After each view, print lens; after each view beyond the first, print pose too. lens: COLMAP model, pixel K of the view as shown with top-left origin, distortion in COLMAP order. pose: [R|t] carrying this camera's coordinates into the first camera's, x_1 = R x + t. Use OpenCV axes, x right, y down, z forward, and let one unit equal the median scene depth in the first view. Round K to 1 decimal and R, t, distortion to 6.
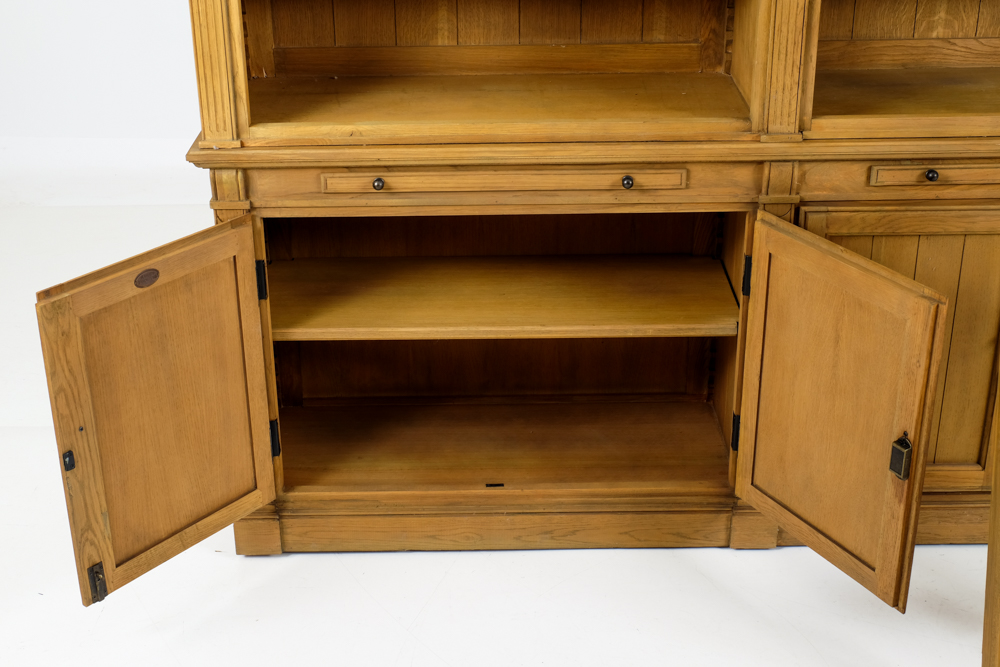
lens RADIAL K [[1444.6, 0, 500.0], [0, 1444.6, 333.5], [0, 0, 1]] dist [0.021123, 0.024276]
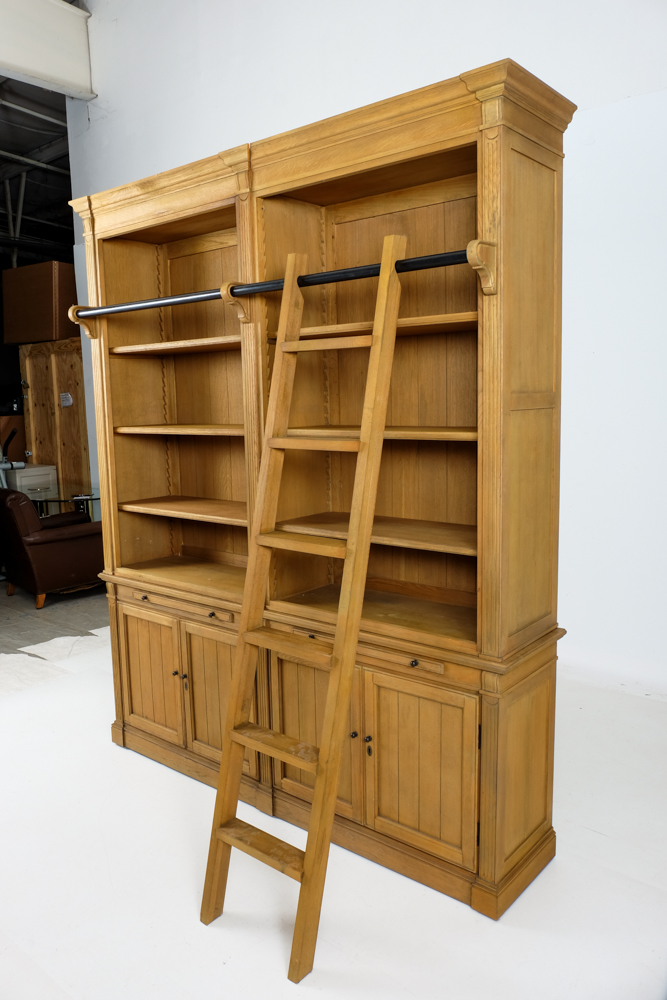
lens RADIAL K [[762.4, 0, 333.5], [0, 762.4, 500.0], [0, 0, 1]] dist [-0.035529, 0.002328]
pose [[0.765251, 0.080955, -0.638621, 0.996295], [-0.262562, 0.945042, -0.194825, -0.092571], [0.587752, 0.316768, 0.744450, 0.158432]]
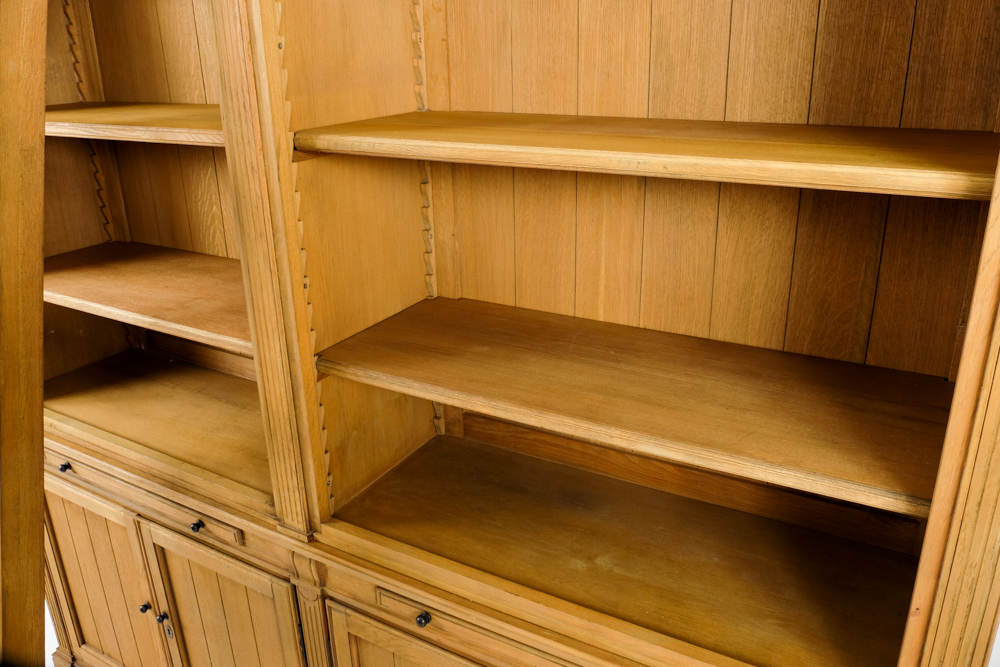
lens RADIAL K [[789.0, 0, 500.6], [0, 789.0, 321.2], [0, 0, 1]] dist [-0.046861, 0.004149]
pose [[0.856898, 0.169887, -0.486688, 0.548948], [-0.205412, 0.978469, -0.020111, -0.293466], [0.472792, 0.117205, 0.873345, 0.575272]]
